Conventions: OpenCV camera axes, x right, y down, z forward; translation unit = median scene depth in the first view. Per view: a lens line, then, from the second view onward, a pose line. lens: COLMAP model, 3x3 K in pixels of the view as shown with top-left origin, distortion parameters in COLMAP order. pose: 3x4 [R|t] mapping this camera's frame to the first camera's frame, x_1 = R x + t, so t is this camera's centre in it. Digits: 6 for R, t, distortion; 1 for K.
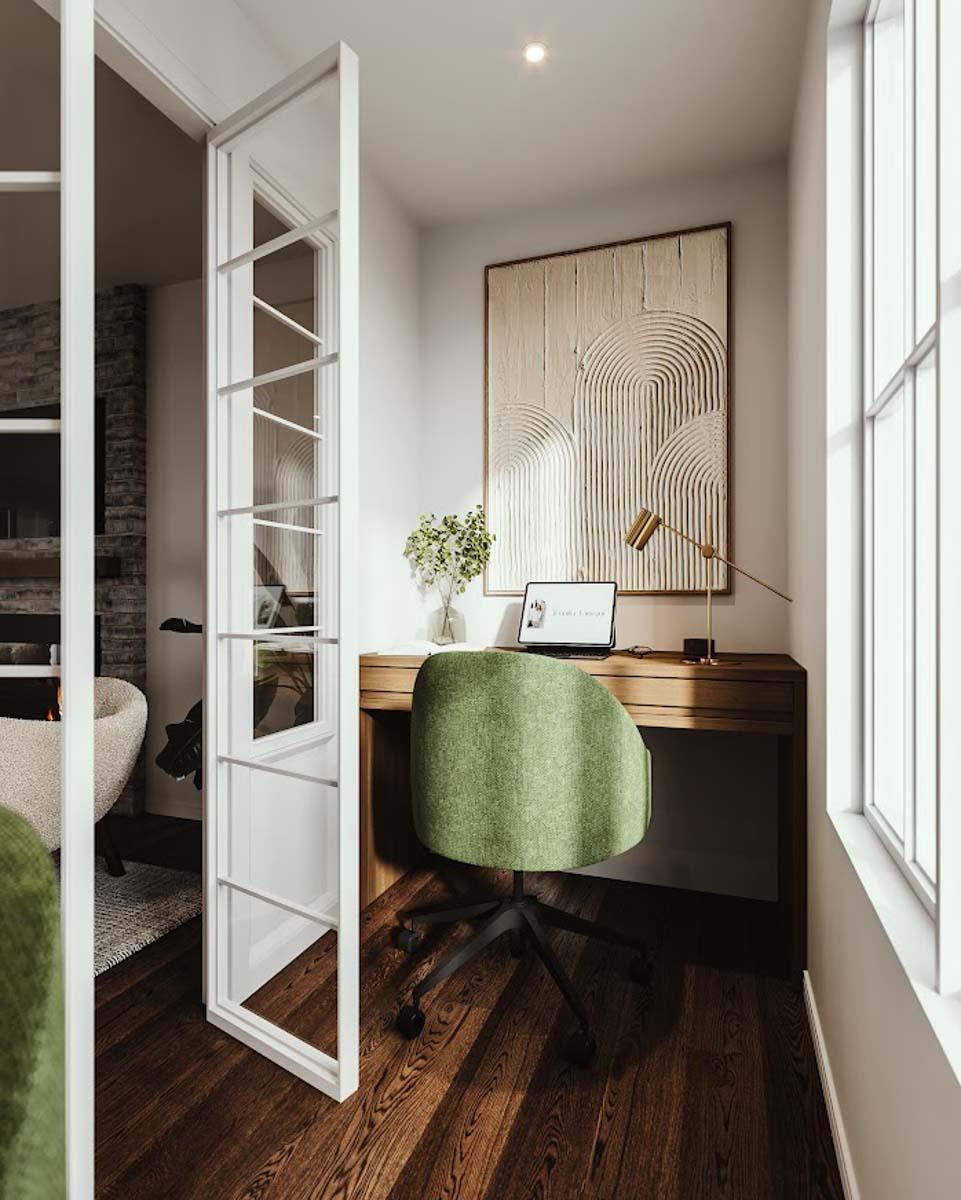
lens RADIAL K [[663.7, 0, 478.9], [0, 663.7, 603.4], [0, 0, 1]] dist [-0.004258, -0.001273]
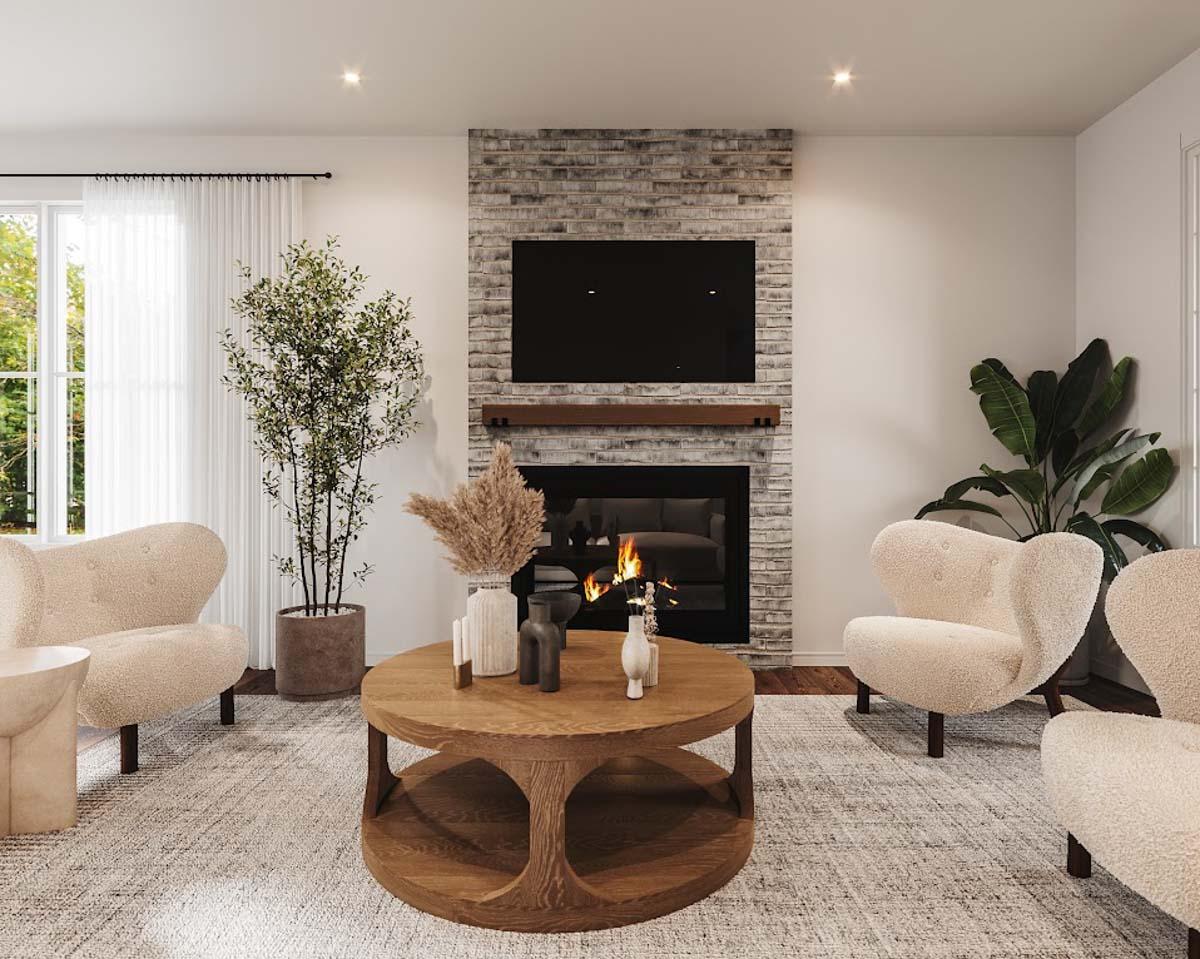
lens RADIAL K [[552.7, 0, 606.3], [0, 552.7, 475.2], [0, 0, 1]] dist [-0.013813, -0.000204]
pose [[0.944728, -0.002284, 0.327848, -0.983078], [-0.000190, 0.999972, 0.007515, 0.024020], [-0.327856, -0.007162, 0.944701, 0.293141]]
